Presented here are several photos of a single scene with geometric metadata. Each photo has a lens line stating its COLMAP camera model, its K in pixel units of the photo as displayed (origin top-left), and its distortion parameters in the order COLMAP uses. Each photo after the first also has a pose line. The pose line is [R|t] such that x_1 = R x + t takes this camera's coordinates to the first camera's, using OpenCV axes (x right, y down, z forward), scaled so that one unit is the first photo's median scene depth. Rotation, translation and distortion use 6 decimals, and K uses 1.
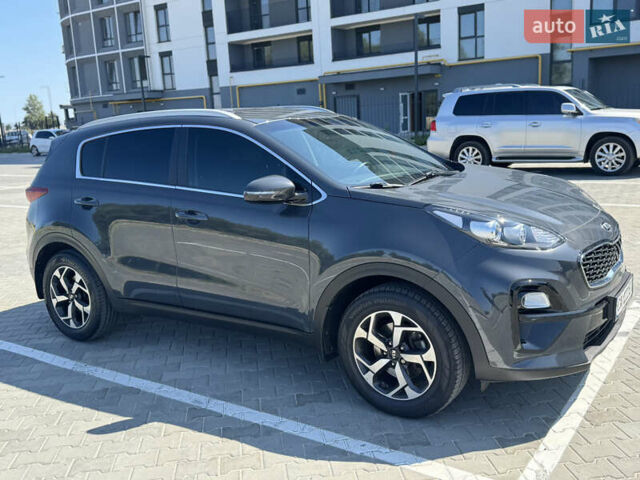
lens RADIAL K [[613.0, 0, 320.0], [0, 613.0, 240.0], [0, 0, 1]] dist [0.160340, -0.311208]
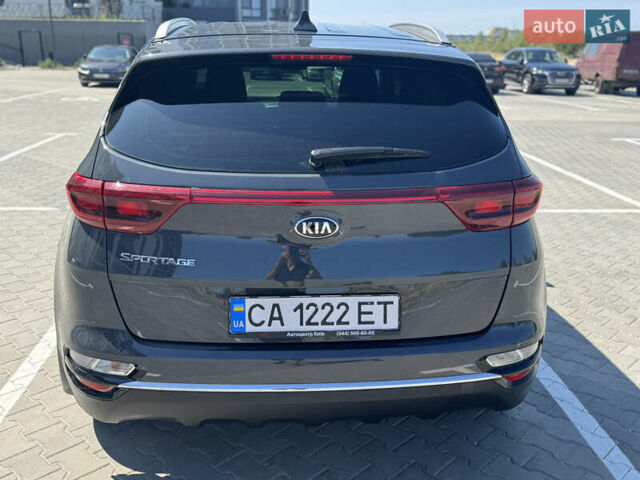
lens RADIAL K [[613.0, 0, 320.0], [0, 613.0, 240.0], [0, 0, 1]] dist [0.160340, -0.311208]
pose [[-0.610158, -0.173532, 0.773042, -0.806193], [0.180295, 0.919706, 0.348762, -0.246159], [-0.771492, 0.352175, -0.529879, 1.537186]]
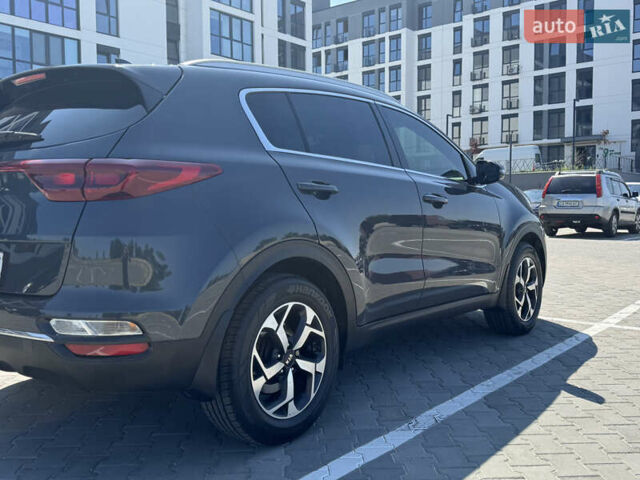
lens RADIAL K [[613.0, 0, 320.0], [0, 613.0, 240.0], [0, 0, 1]] dist [0.160340, -0.311208]
pose [[0.078683, 0.010171, 0.996848, -1.012339], [0.196596, 0.980152, -0.025518, 0.007228], [-0.977322, 0.197984, 0.075122, 0.975006]]
